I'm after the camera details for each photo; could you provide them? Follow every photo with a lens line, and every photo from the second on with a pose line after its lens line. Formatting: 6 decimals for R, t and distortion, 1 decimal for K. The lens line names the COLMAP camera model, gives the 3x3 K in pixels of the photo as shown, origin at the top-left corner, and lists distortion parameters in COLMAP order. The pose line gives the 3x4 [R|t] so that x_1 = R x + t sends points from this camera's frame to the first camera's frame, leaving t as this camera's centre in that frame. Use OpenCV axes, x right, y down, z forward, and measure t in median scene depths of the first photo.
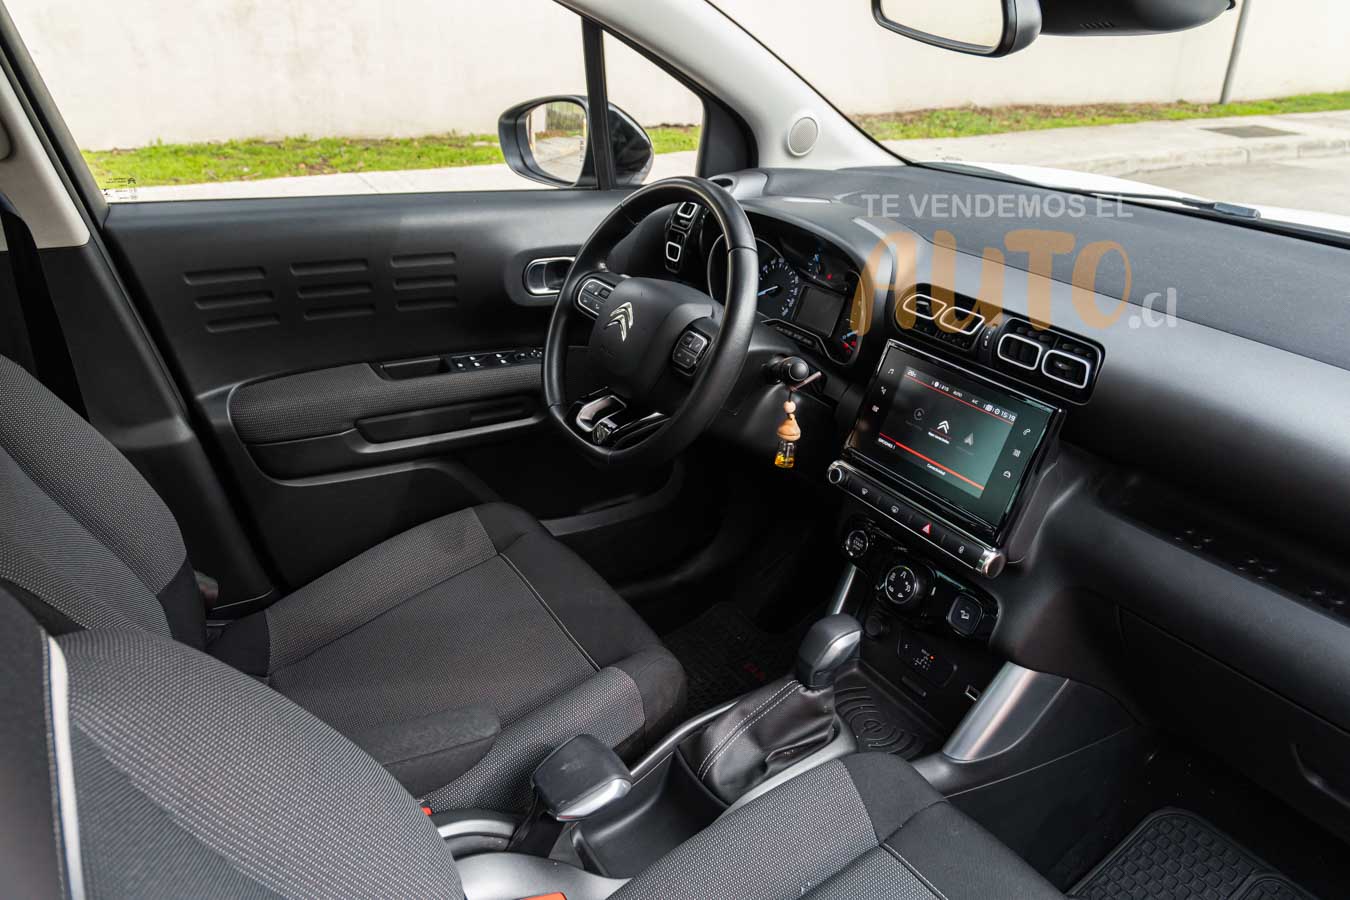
lens RADIAL K [[1008.6, 0, 669.5], [0, 1008.6, 451.1], [0, 0, 1]] dist [0.002690, 0.000695]
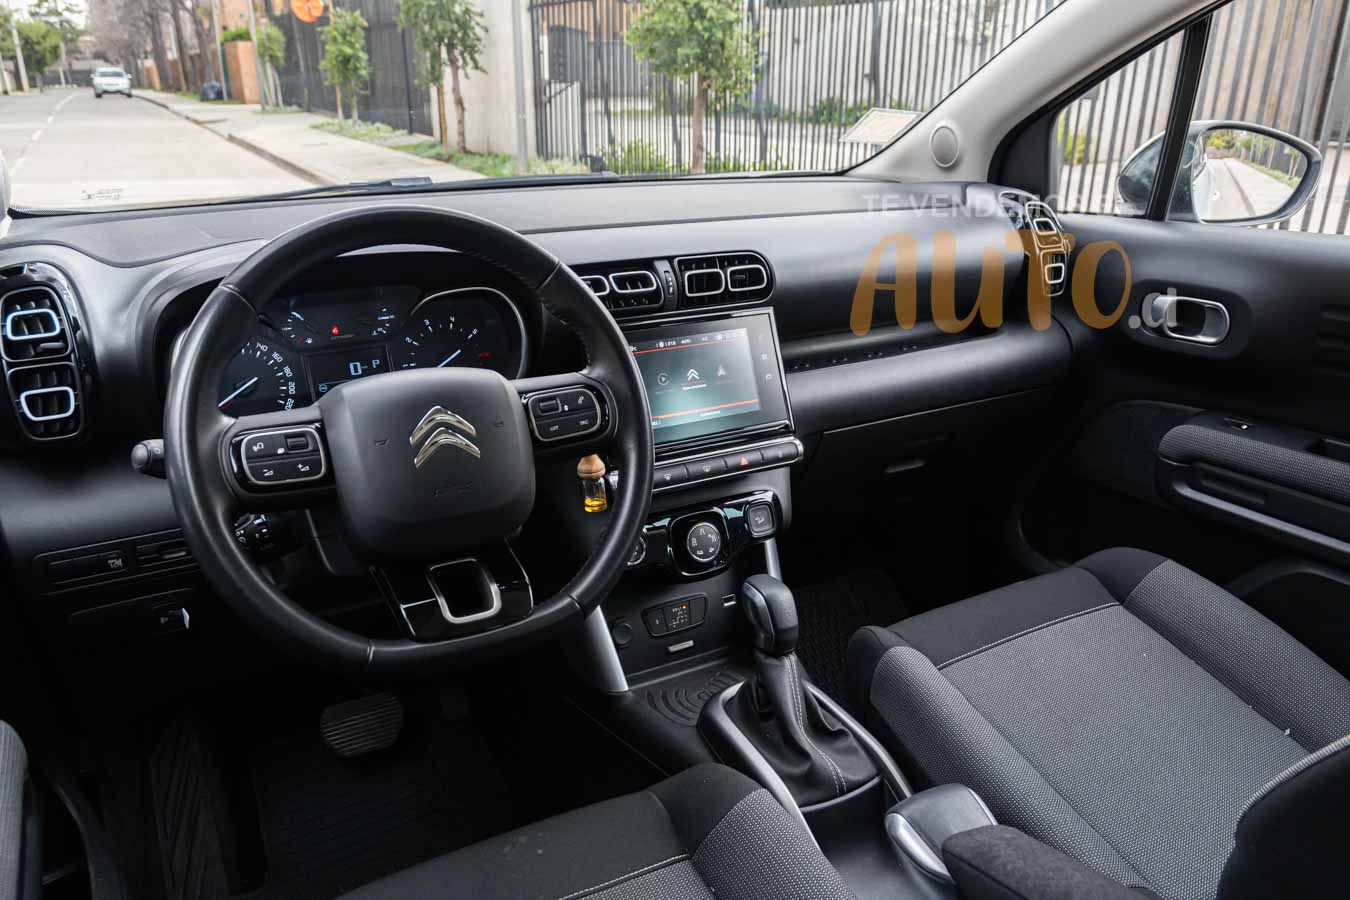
lens RADIAL K [[1015.0, 0, 674.3], [0, 1015.0, 446.3], [0, 0, 1]] dist [0.002139, 0.004305]
pose [[0.040778, -0.373101, 0.926894, -0.633140], [0.419919, 0.848163, 0.322936, -0.270210], [-0.906645, 0.376052, 0.191258, 0.751265]]
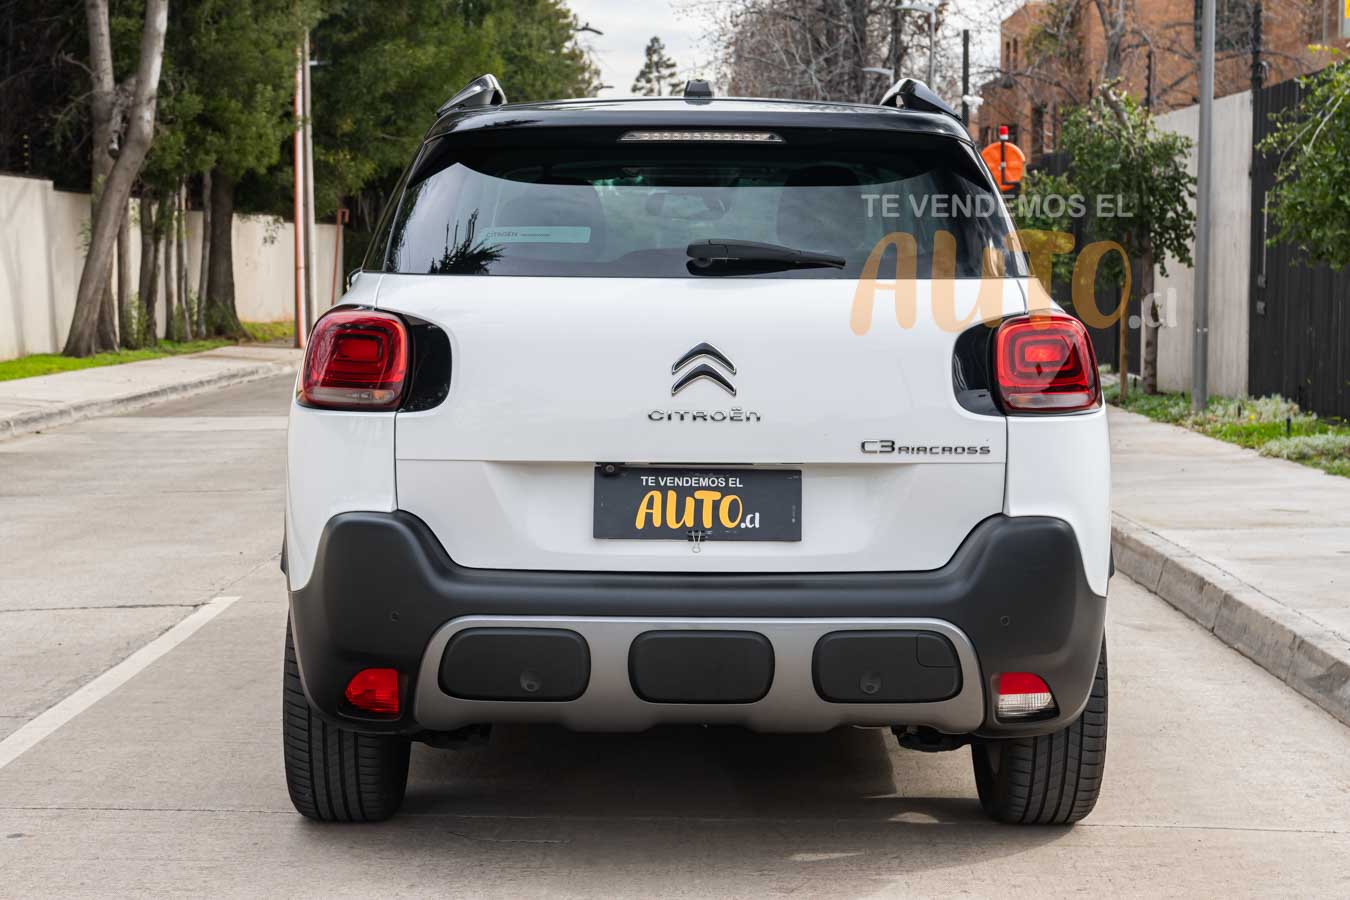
lens RADIAL K [[2368.7, 0, 675.0], [0, 2368.7, 450.0], [0, 0, 1]] dist [0.047254, 0.151623]
pose [[0.520850, -0.089219, 0.848973, -4.767634], [0.368662, 0.920507, -0.129440, 0.974680], [-0.769937, 0.380404, 0.512337, -2.001941]]
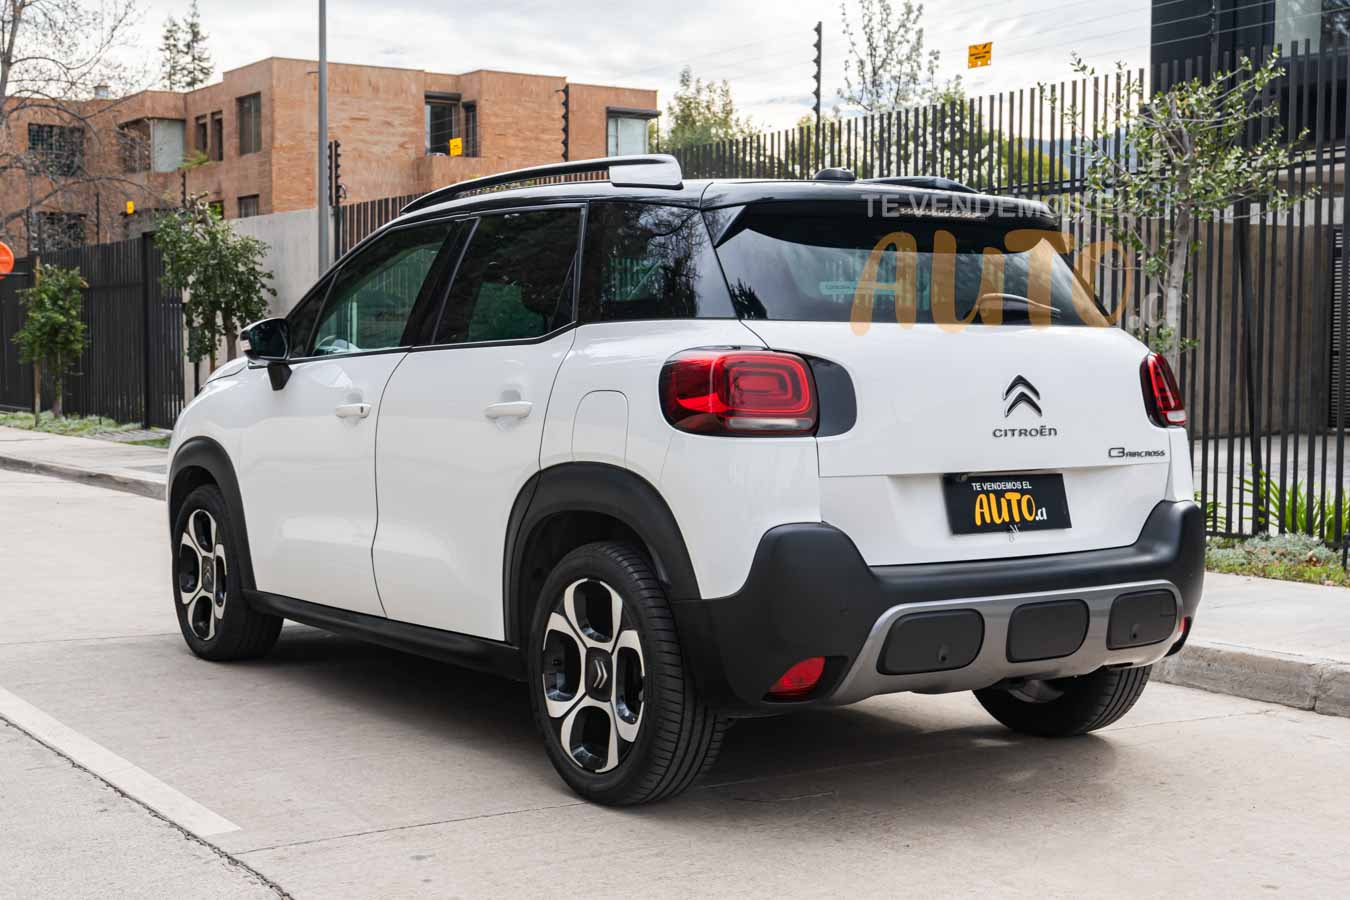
lens RADIAL K [[1838.3, 0, 675.0], [0, 1838.3, 450.0], [0, 0, 1]] dist [0.029793, 0.061854]
pose [[-0.045206, -0.077823, 0.995942, -5.199663], [0.418291, 0.903881, 0.089616, -0.140783], [-0.907187, 0.420645, -0.008308, 0.556394]]
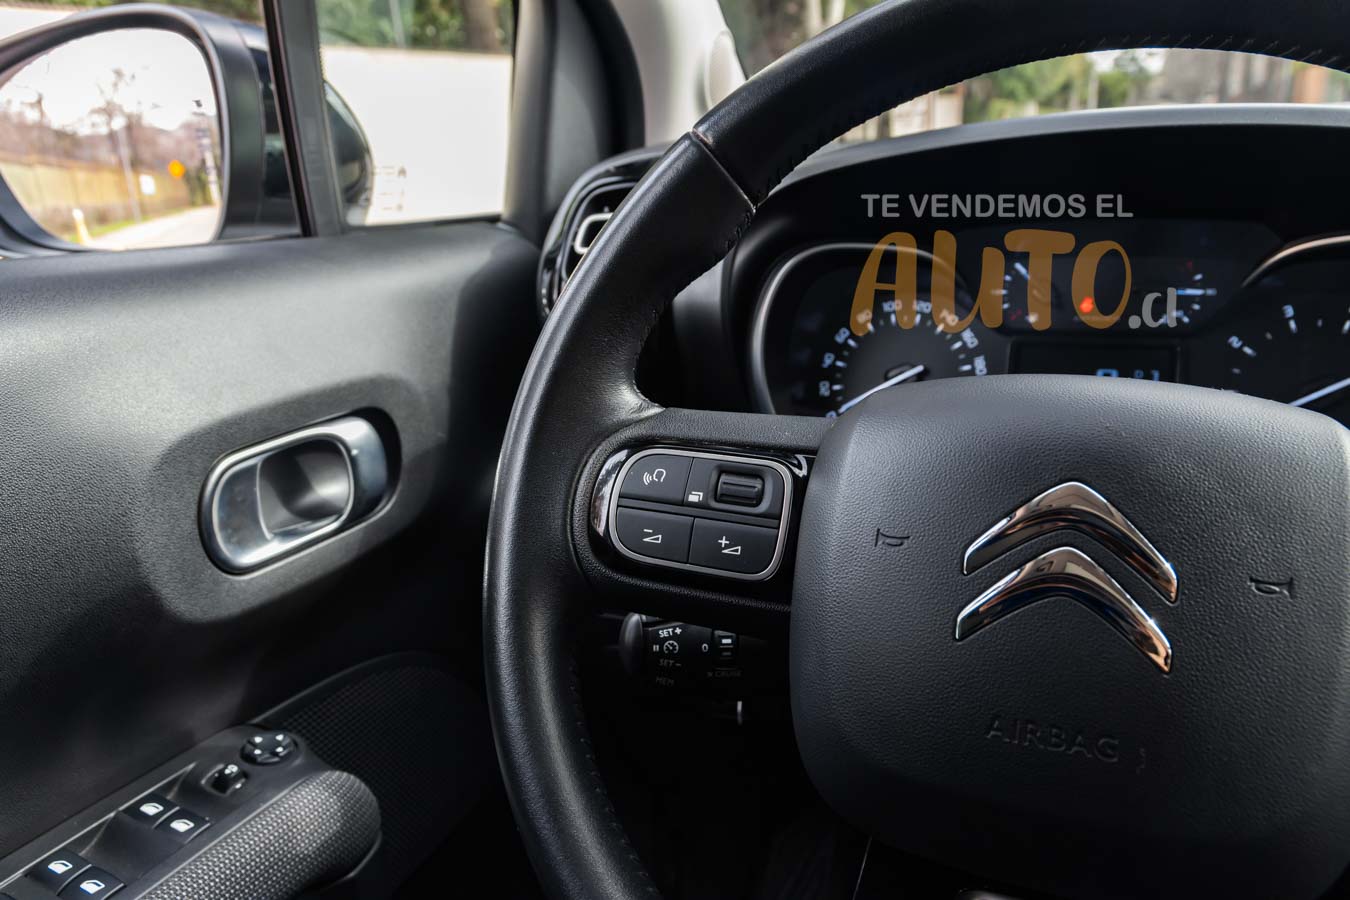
lens RADIAL K [[989.0, 0, 667.8], [0, 989.0, 452.0], [0, 0, 1]] dist [0.008704, -0.000195]
pose [[0.820983, -0.240826, 0.517678, -0.220762], [0.310440, 0.949238, -0.050736, -0.170186], [-0.479181, 0.202361, 0.854070, 0.858191]]
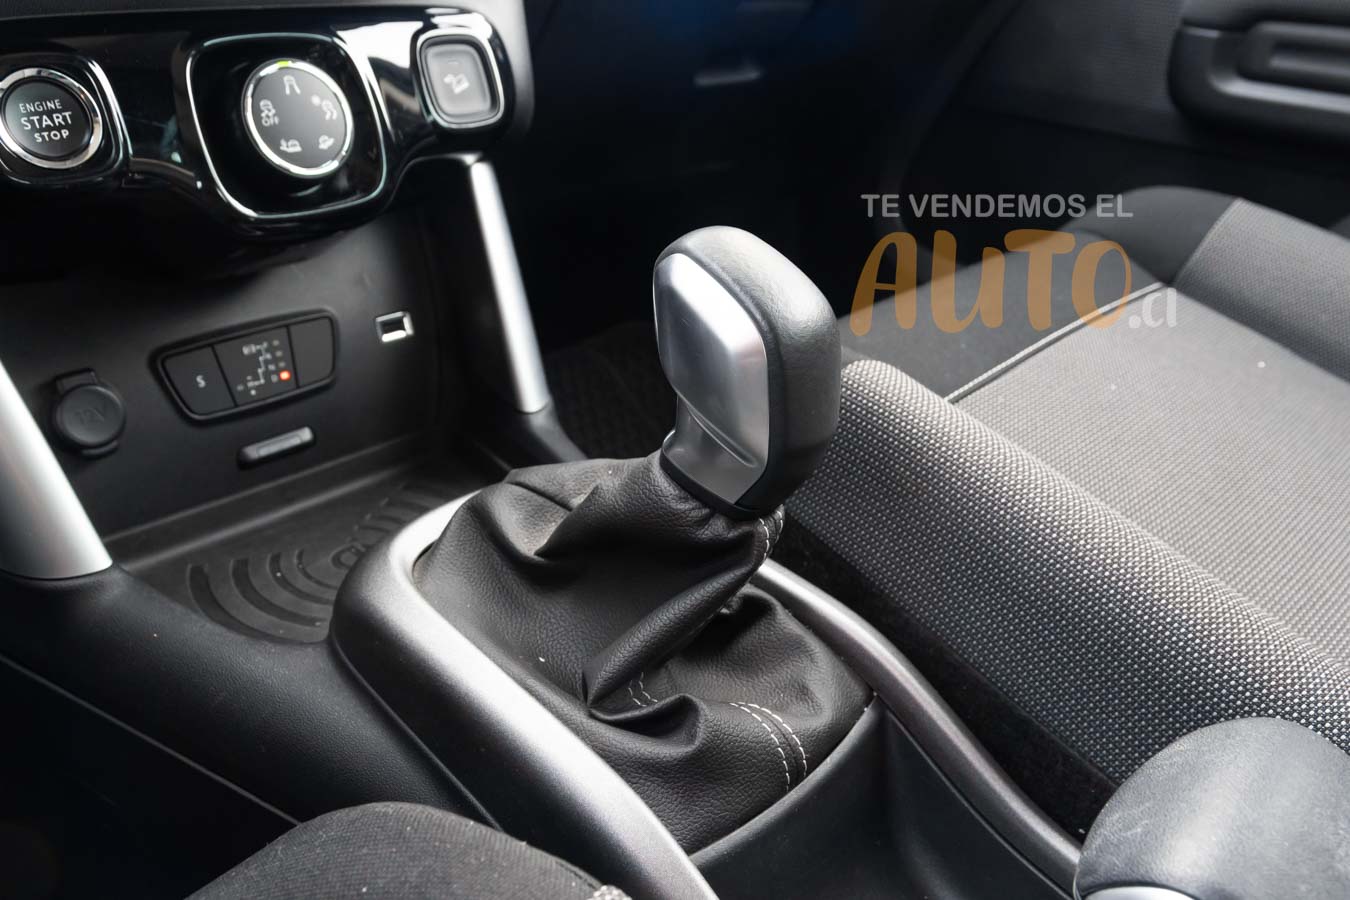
lens RADIAL K [[1108.1, 0, 706.1], [0, 1108.1, 453.5], [0, 0, 1]] dist [0.005598, 0.000584]
pose [[-0.285635, -0.490794, 0.823125, -0.166860], [0.334280, 0.753937, 0.565540, 0.047931], [-0.898148, 0.436692, -0.051289, 0.890086]]
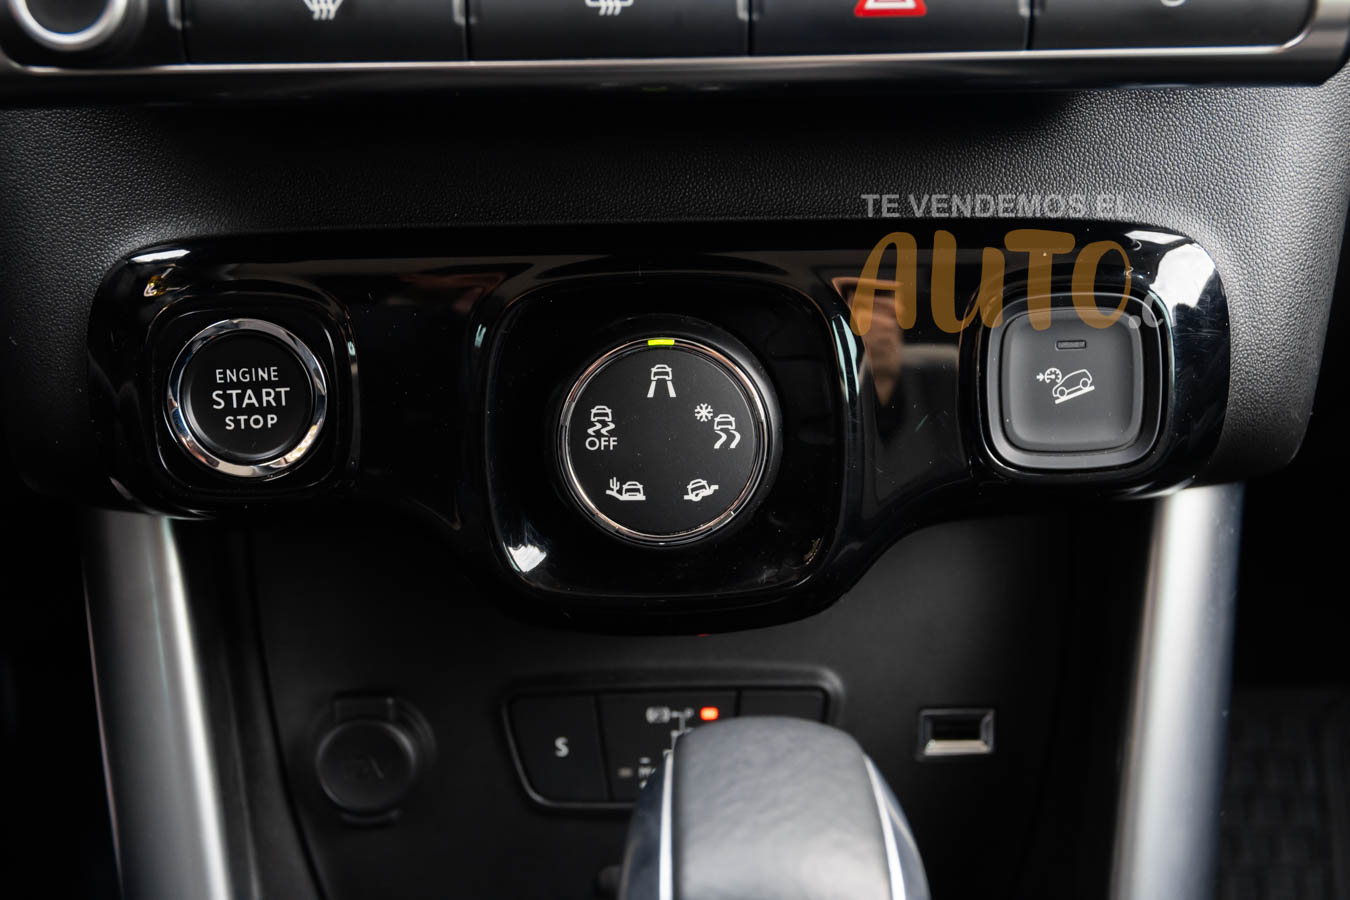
lens RADIAL K [[1862.5, 0, 675.0], [0, 1862.5, 450.0], [0, 0, 1]] dist [0.010036, -0.004203]
pose [[0.510103, -0.451167, 0.732286, -0.014741], [0.389843, 0.880187, 0.270729, 0.041372], [-0.766693, 0.147377, 0.624870, 0.744108]]
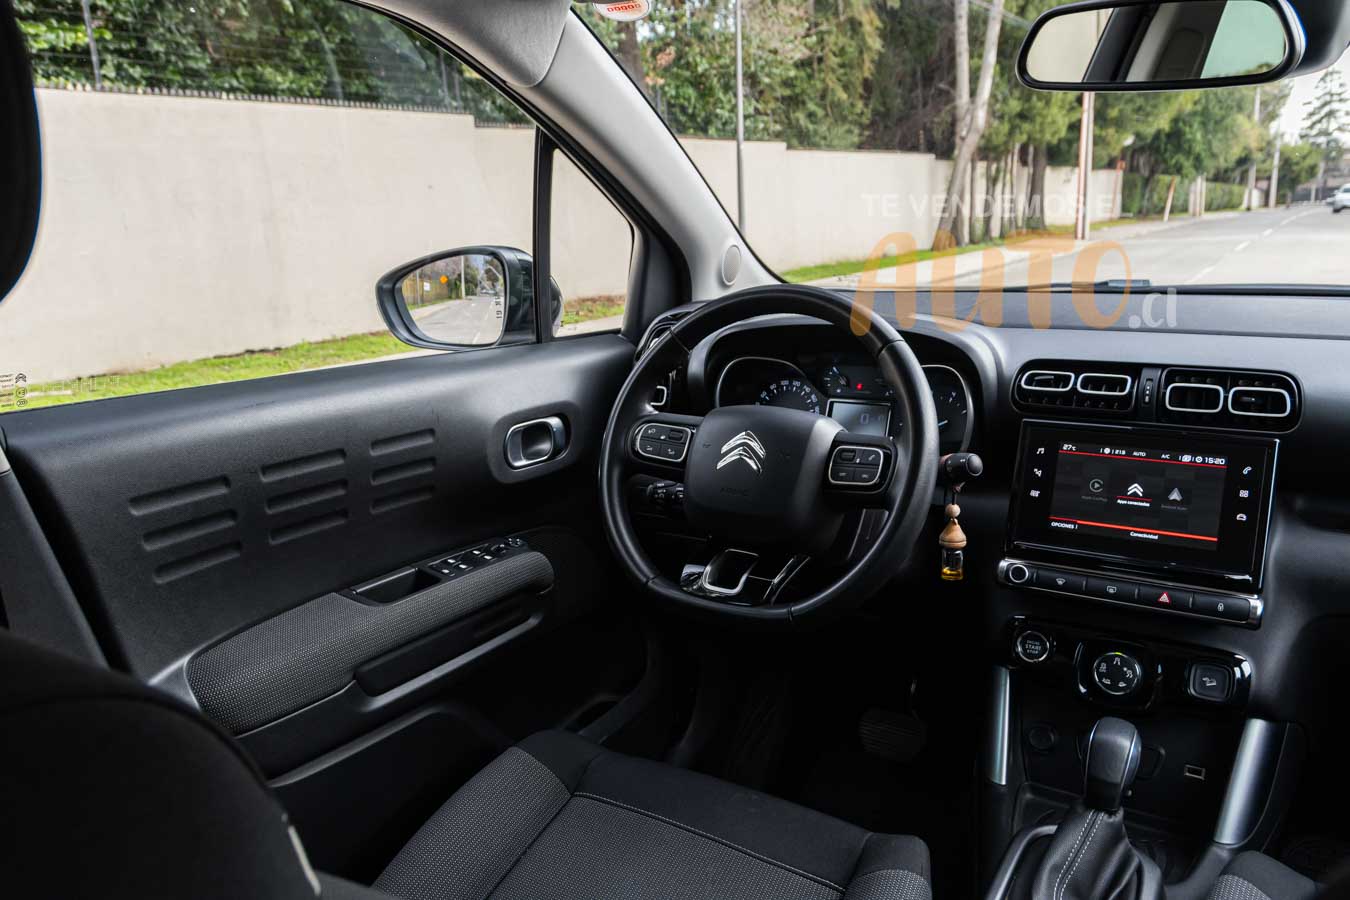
lens RADIAL K [[1002.4, 0, 675.0], [0, 1002.4, 450.0], [0, 0, 1]] dist [0.002050, 0.004020]
pose [[0.894305, -0.160946, 0.417511, -0.449055], [0.240813, 0.959539, -0.145927, -0.024204], [-0.377131, 0.231045, 0.896878, 0.271085]]
